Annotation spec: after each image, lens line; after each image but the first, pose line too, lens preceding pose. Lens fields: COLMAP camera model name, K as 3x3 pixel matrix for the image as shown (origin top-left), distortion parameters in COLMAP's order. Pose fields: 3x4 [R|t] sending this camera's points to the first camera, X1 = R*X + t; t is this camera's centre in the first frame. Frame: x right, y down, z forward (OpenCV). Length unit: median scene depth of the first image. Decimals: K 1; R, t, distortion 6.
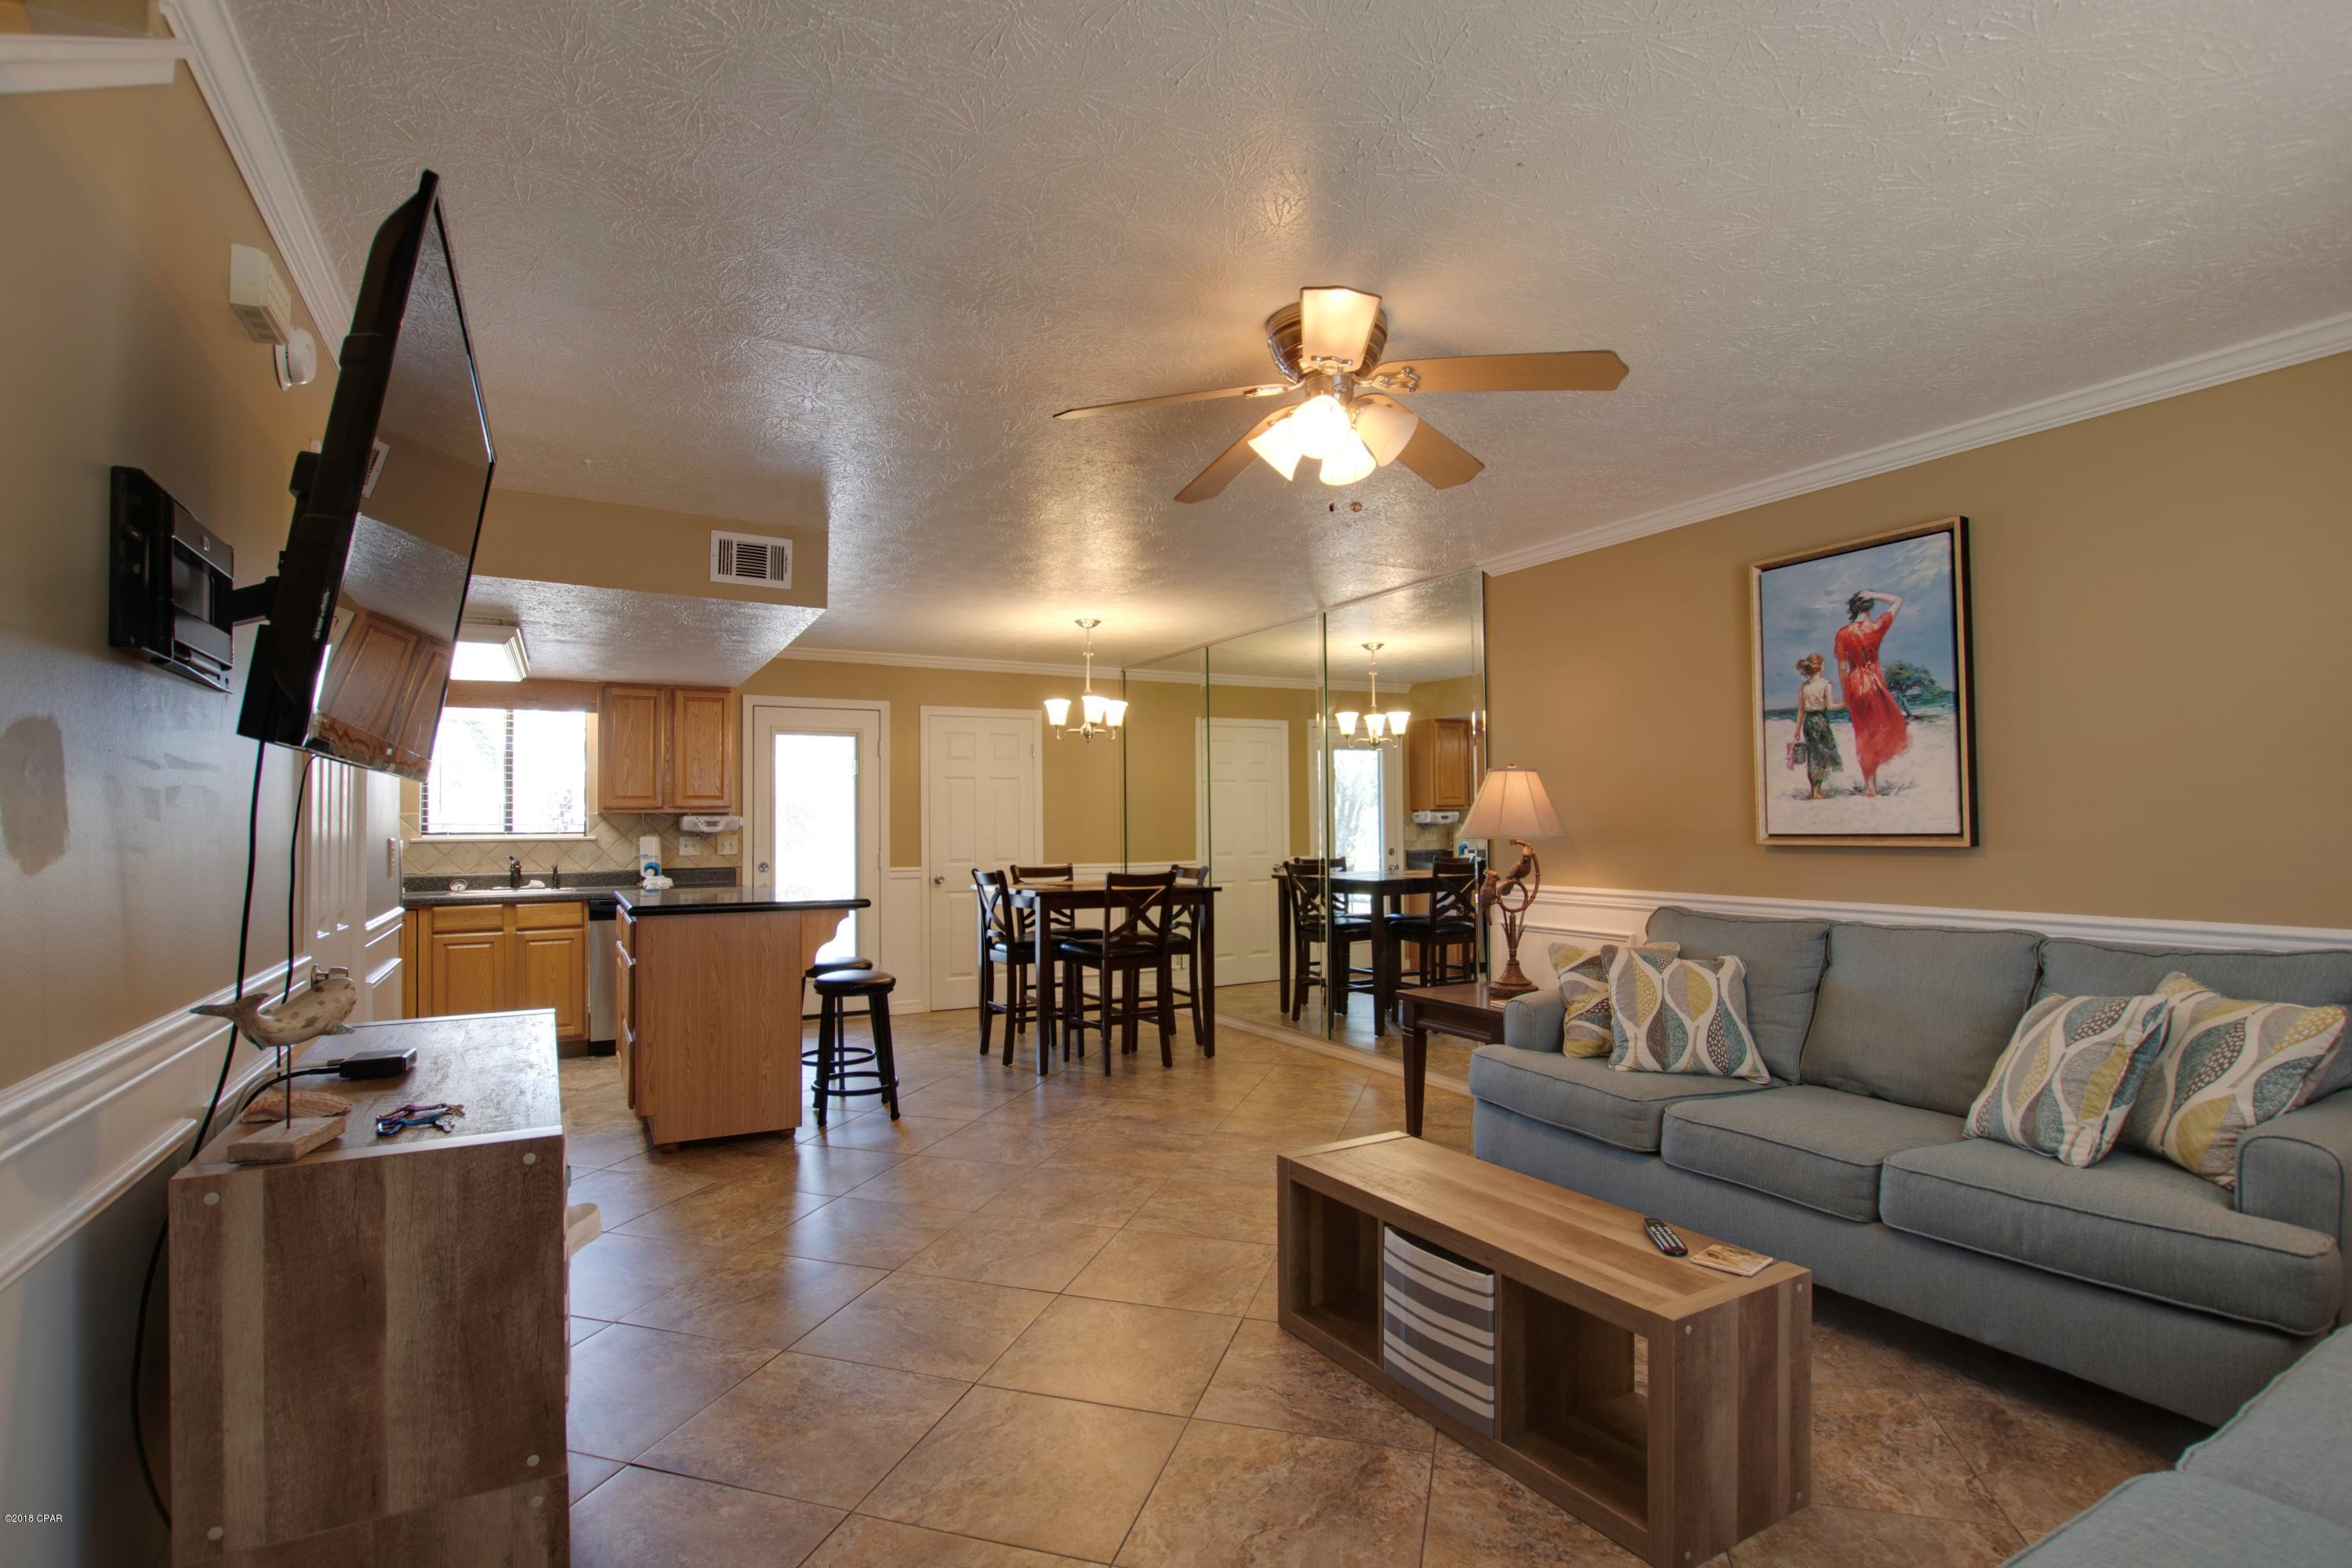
lens RADIAL K [[1095.6, 0, 1167.3], [0, 1095.6, 797.6], [0, 0, 1]] dist [-0.030490, 0.001316]
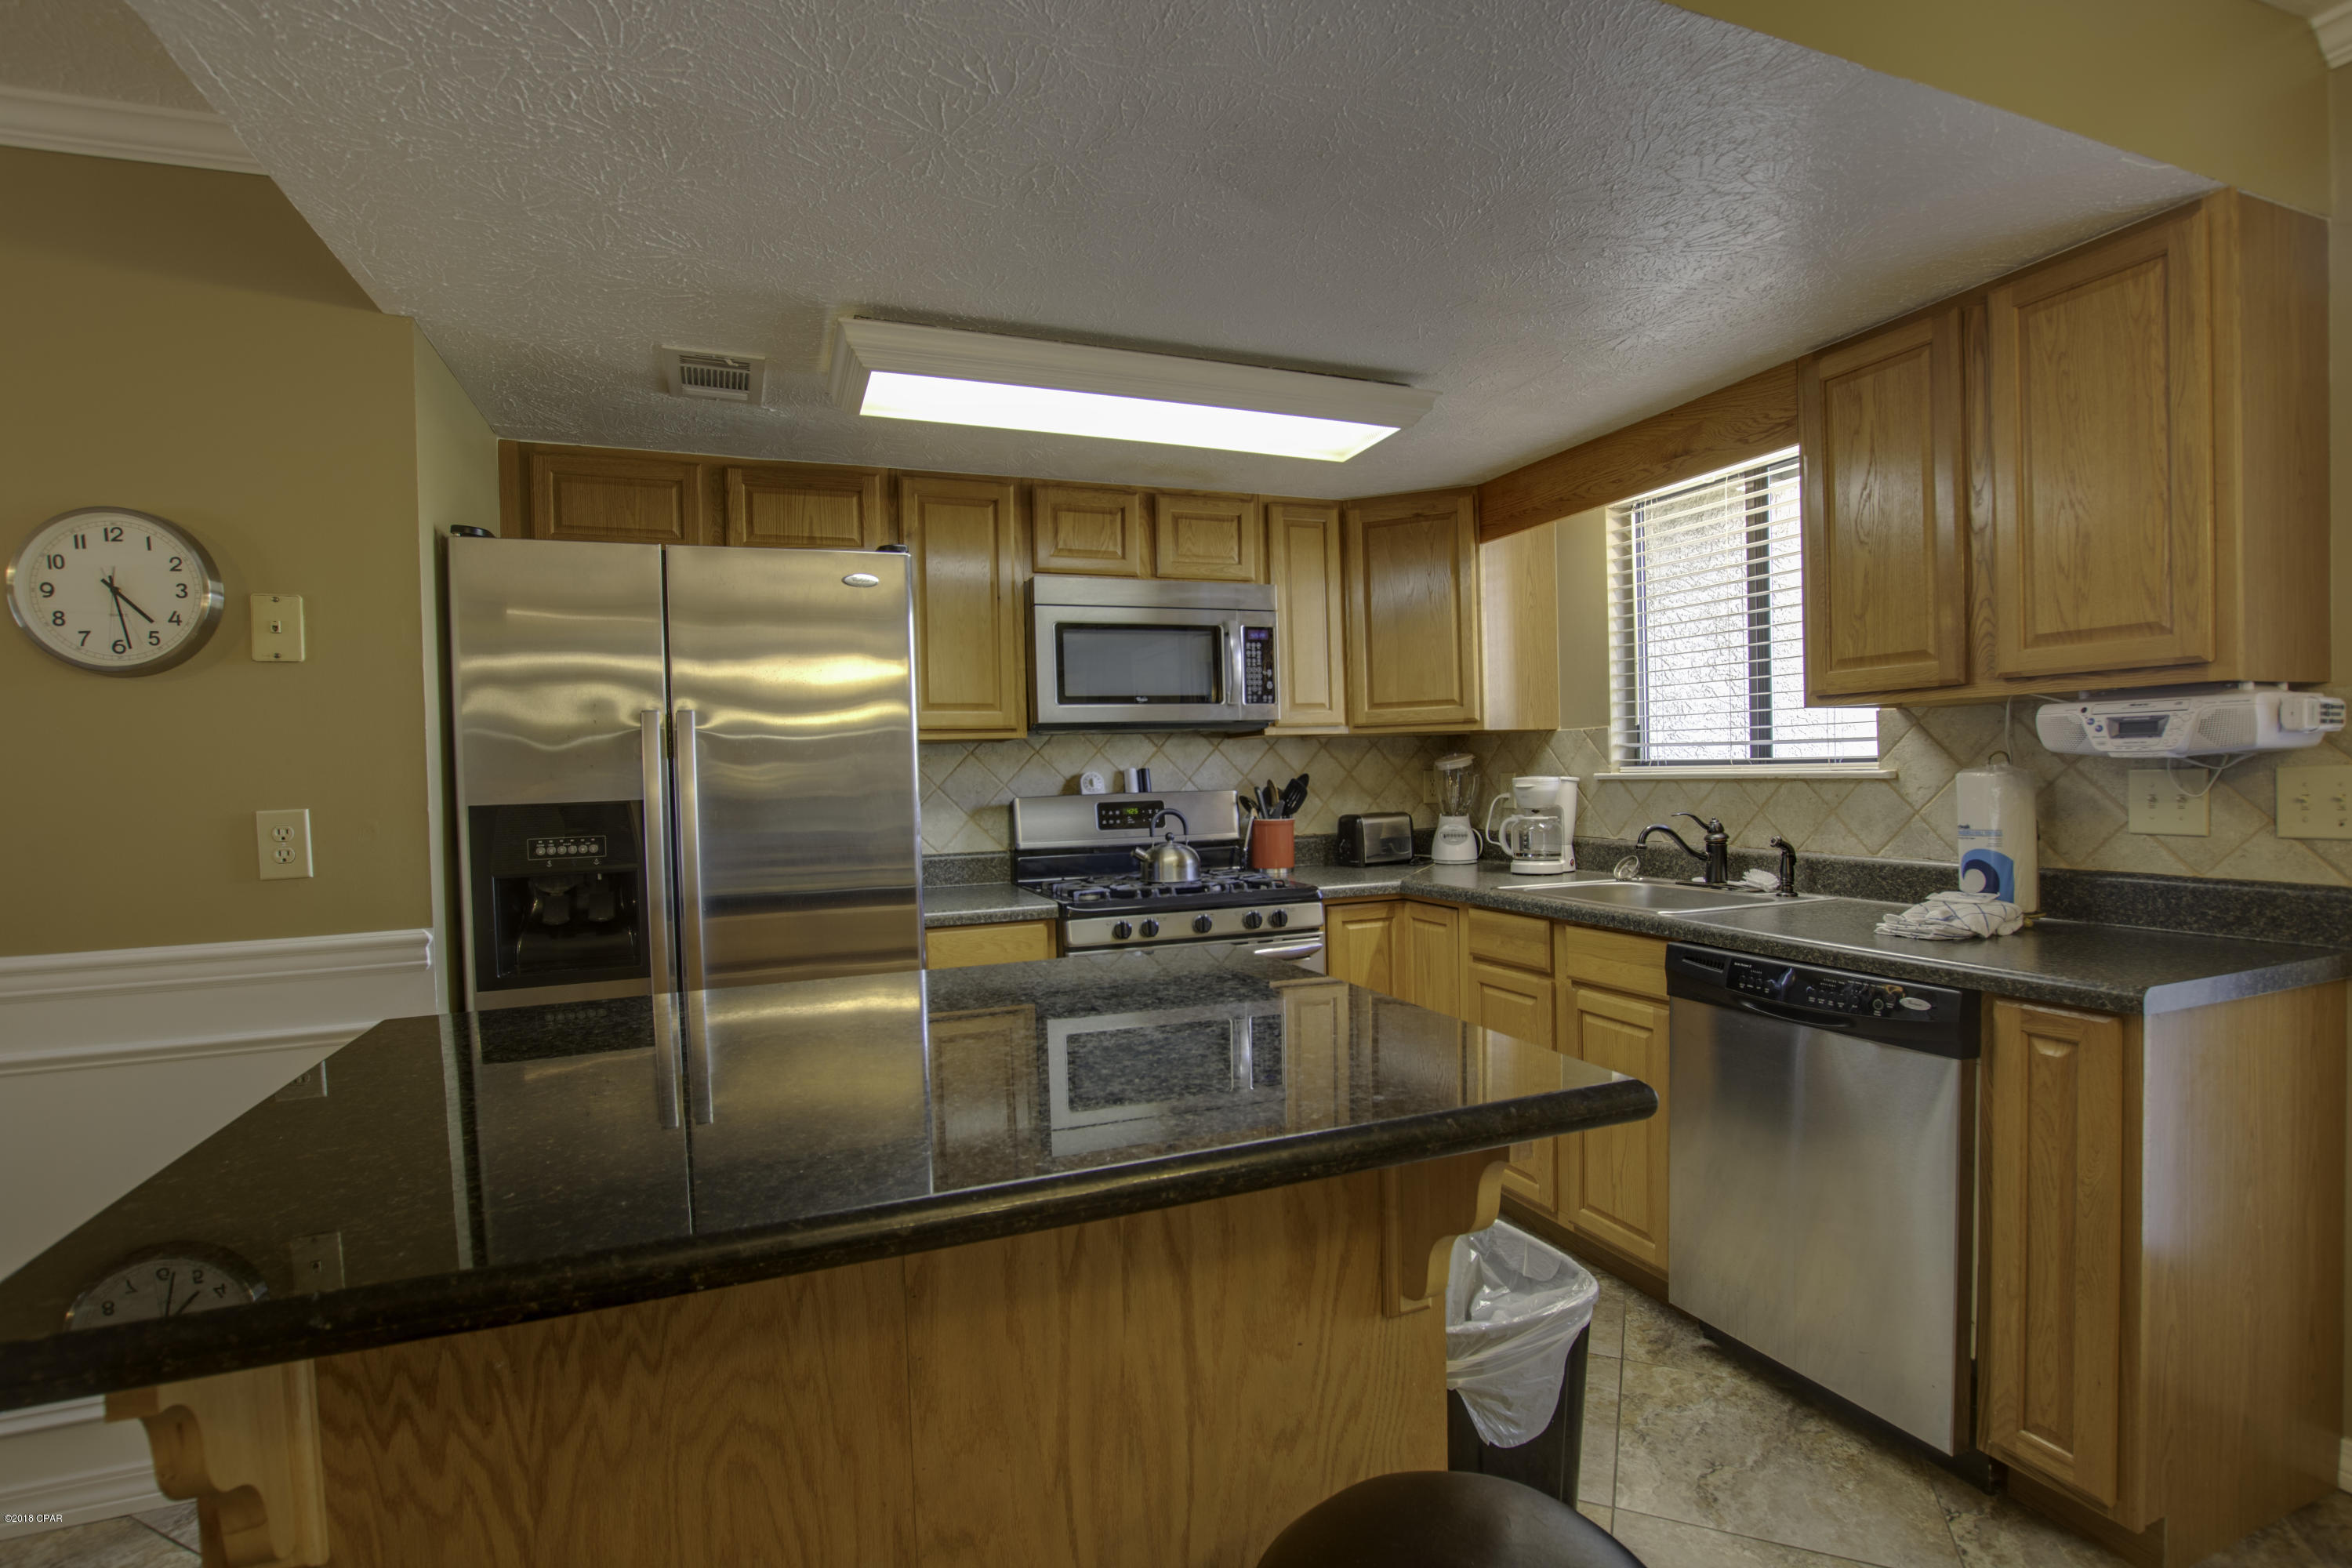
lens RADIAL K [[1095.6, 0, 1167.3], [0, 1095.6, 797.6], [0, 0, 1]] dist [-0.030490, 0.001316]
pose [[-0.125898, 0.036829, -0.991359, -0.120156], [0.054971, 0.998034, 0.030096, 0.020295], [0.990519, -0.050707, -0.127675, 0.797590]]
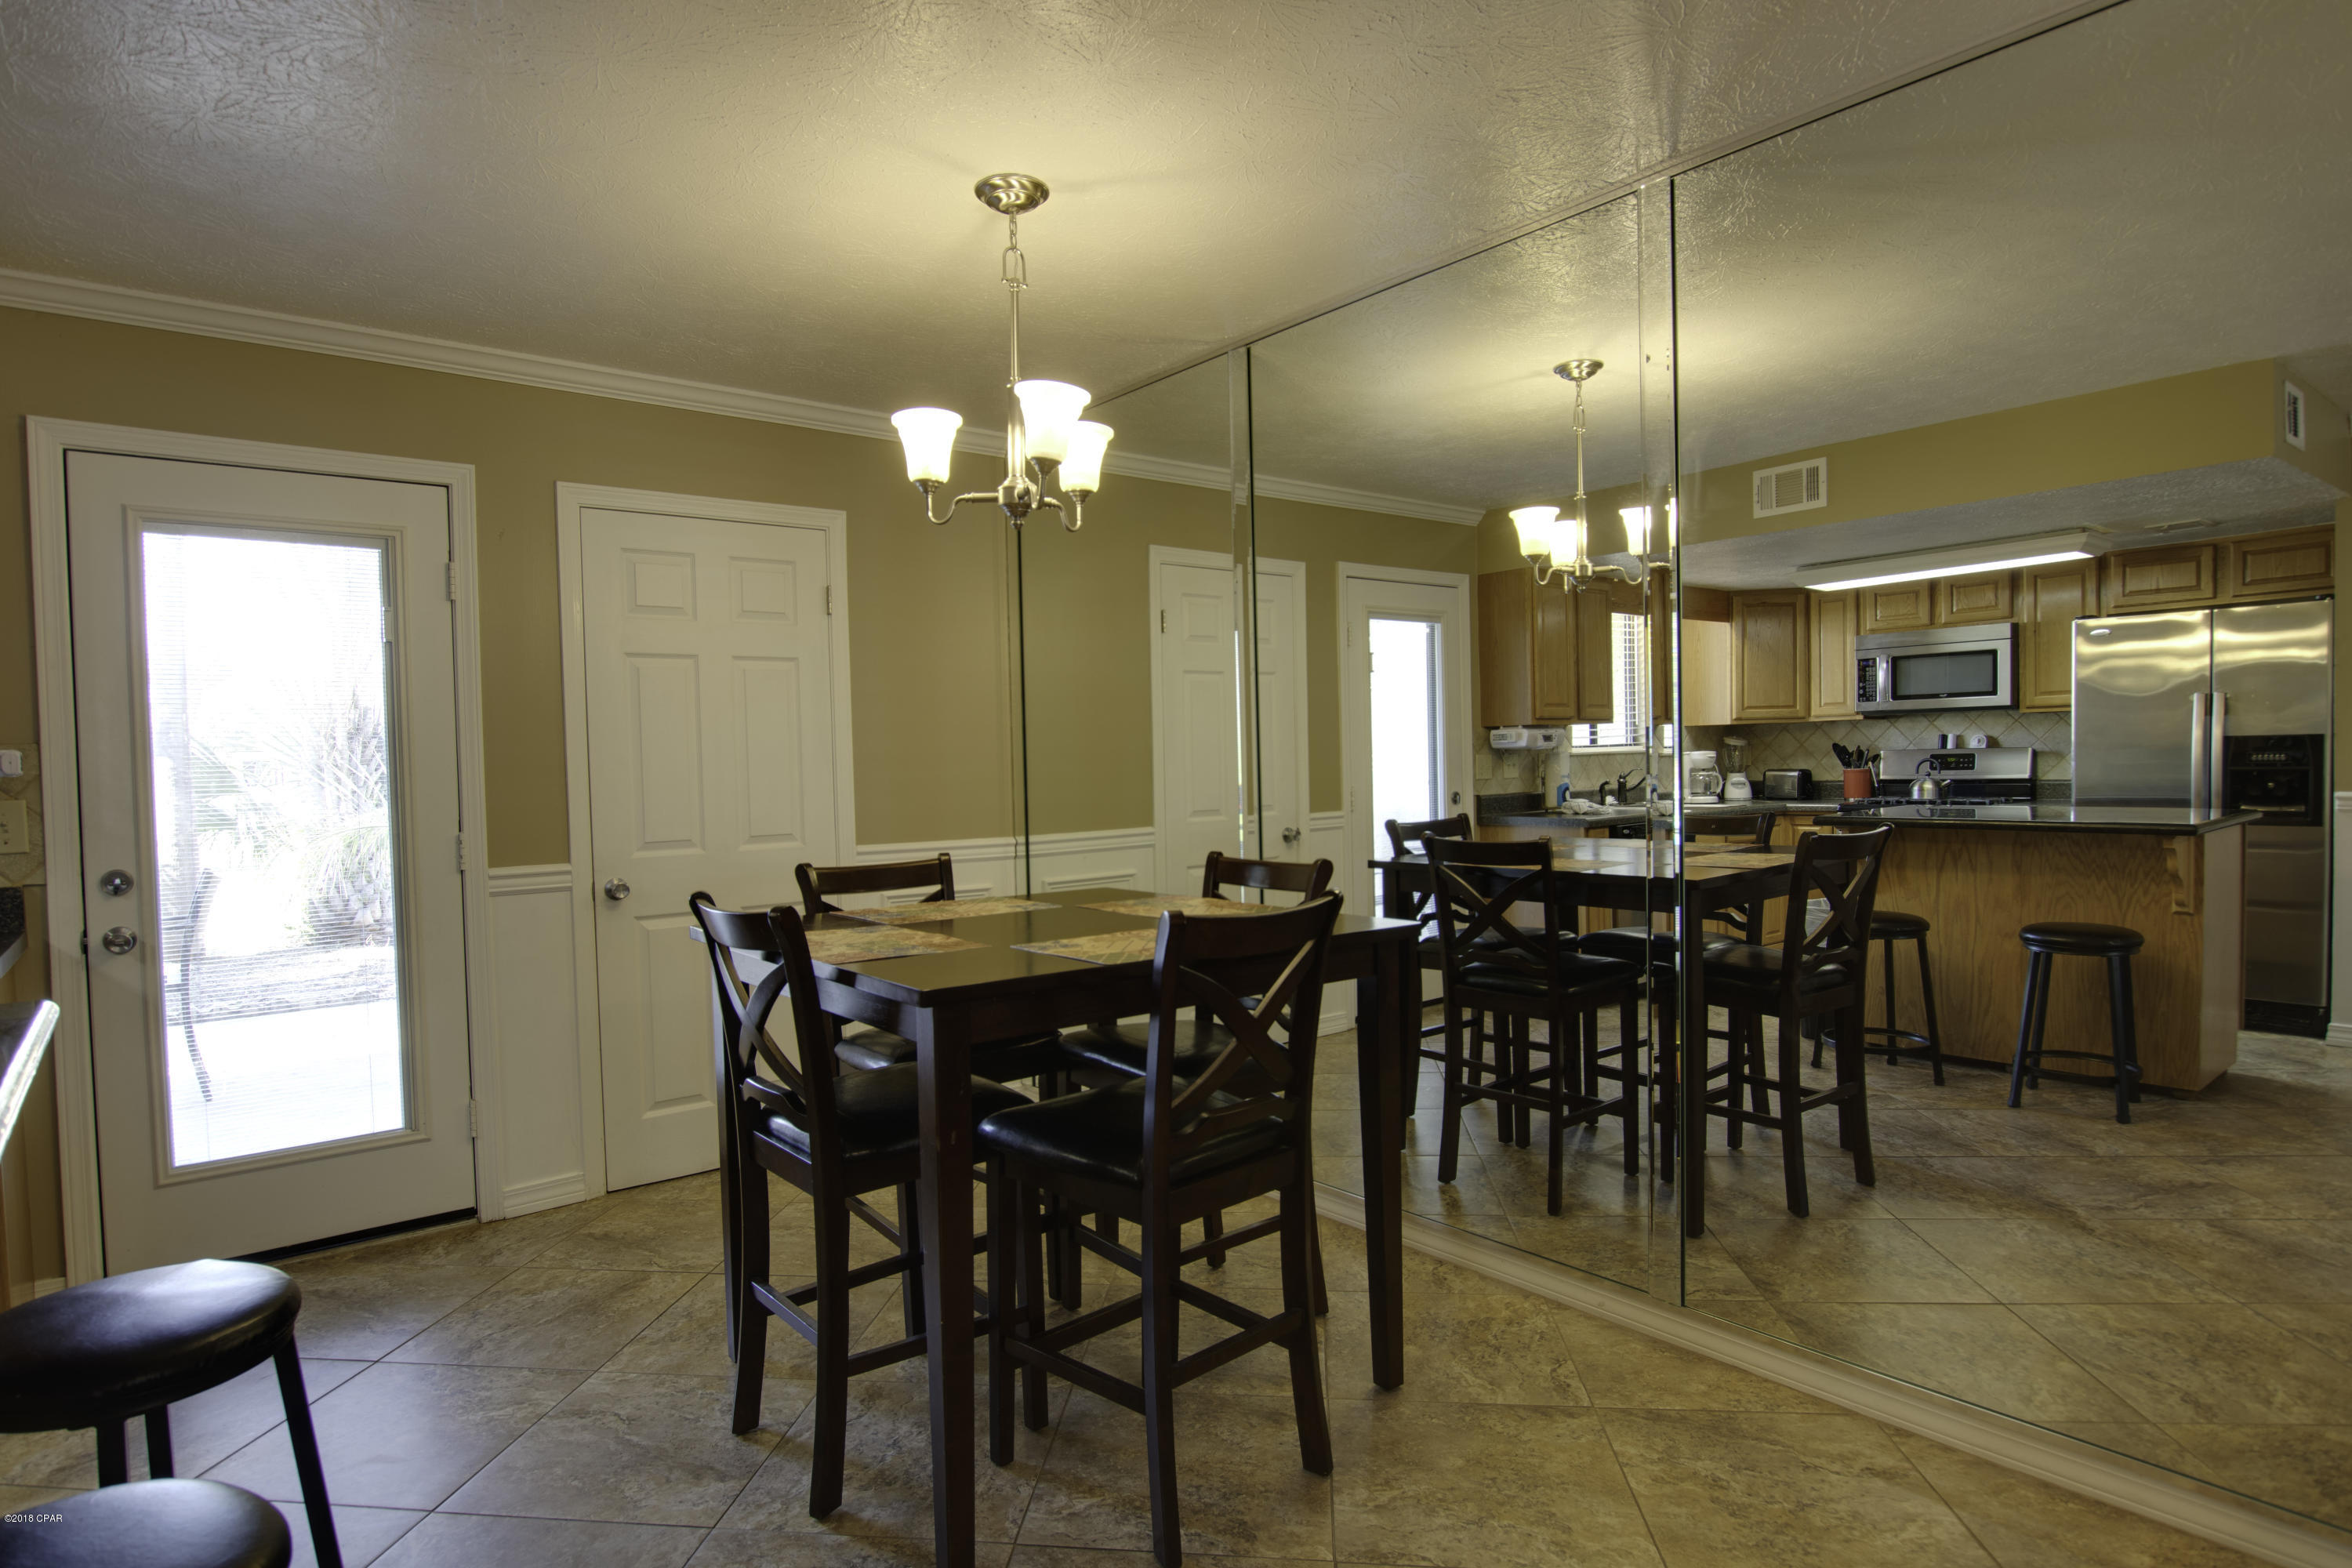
lens RADIAL K [[1265.3, 0, 1171.3], [0, 1265.3, 794.7], [0, 0, 1]] dist [-0.025267, 0.000858]
pose [[0.983722, -0.019522, 0.178631, -0.094583], [0.009961, 0.998477, 0.054263, 0.014523], [-0.179418, -0.051601, 0.982419, 0.552265]]
